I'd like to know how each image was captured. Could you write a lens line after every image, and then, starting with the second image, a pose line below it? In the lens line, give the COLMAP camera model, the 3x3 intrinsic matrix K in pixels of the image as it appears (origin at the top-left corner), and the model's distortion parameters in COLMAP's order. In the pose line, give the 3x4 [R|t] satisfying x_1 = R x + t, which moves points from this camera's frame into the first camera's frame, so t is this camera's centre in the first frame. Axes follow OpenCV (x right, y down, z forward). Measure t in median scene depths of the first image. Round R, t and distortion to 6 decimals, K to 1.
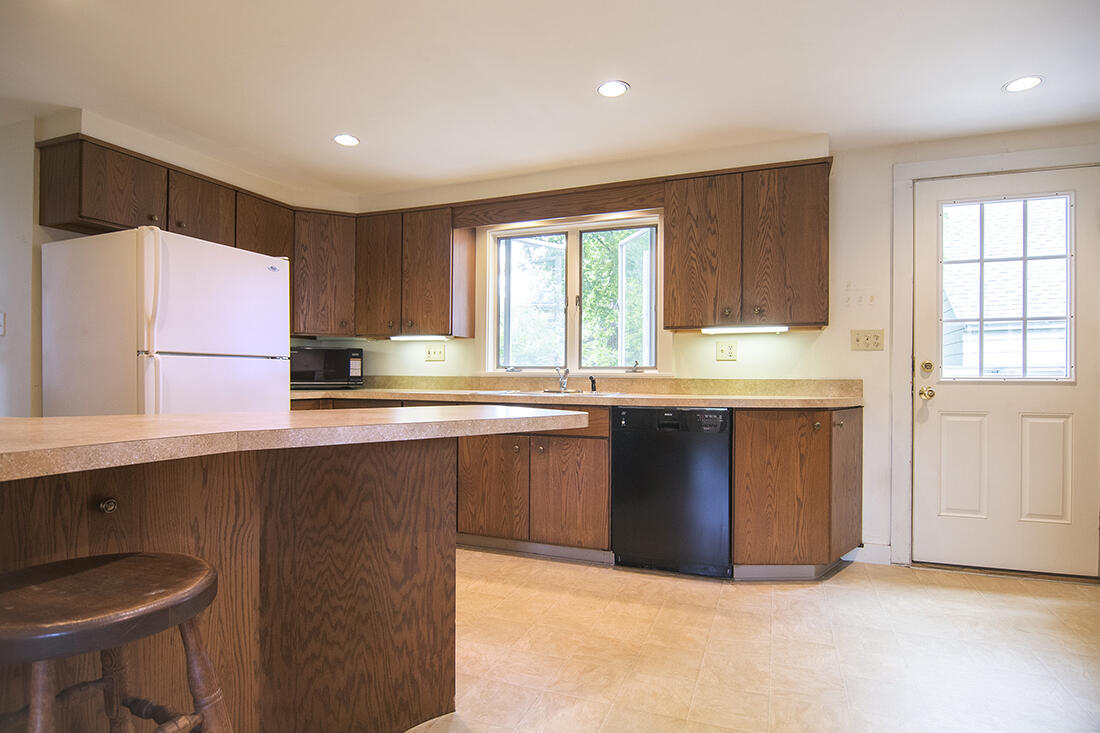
lens RADIAL K [[599.4, 0, 553.1], [0, 599.4, 384.3], [0, 0, 1]] dist [-0.002300, -0.000502]
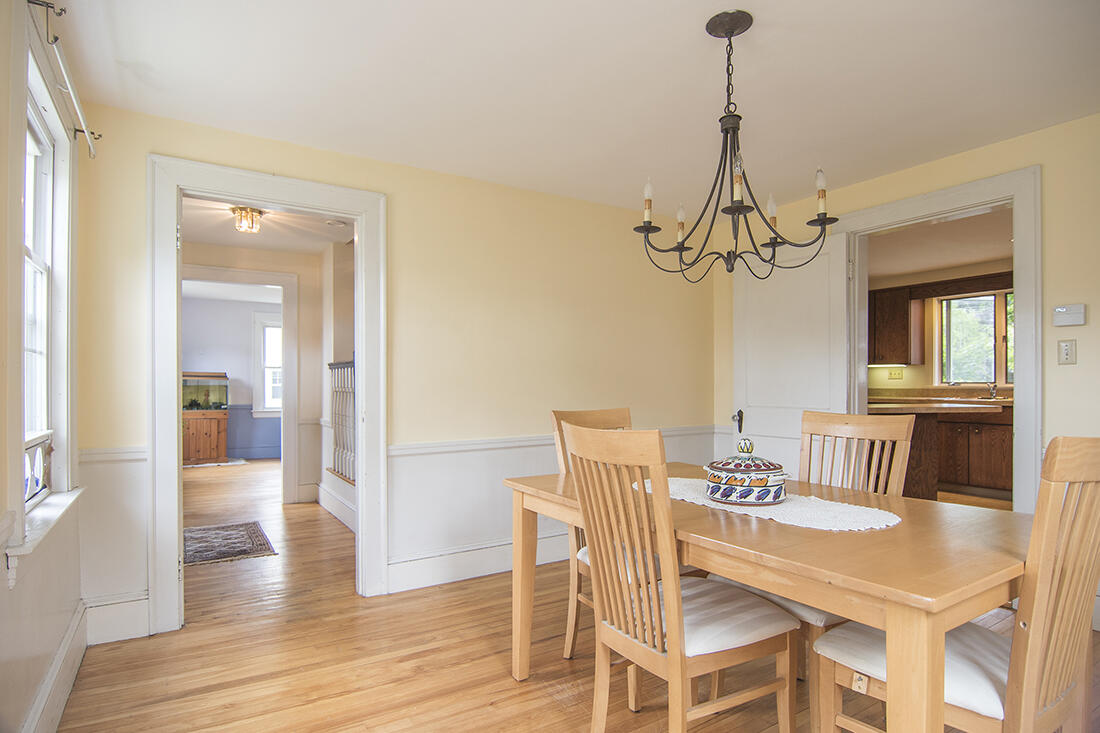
lens RADIAL K [[599.4, 0, 553.1], [0, 599.4, 384.3], [0, 0, 1]] dist [-0.002300, -0.000502]
pose [[0.809916, -0.006985, -0.586505, 0.003558], [-0.000078, 0.999928, -0.012016, -0.005492], [0.586546, 0.009777, 0.809857, -0.923780]]
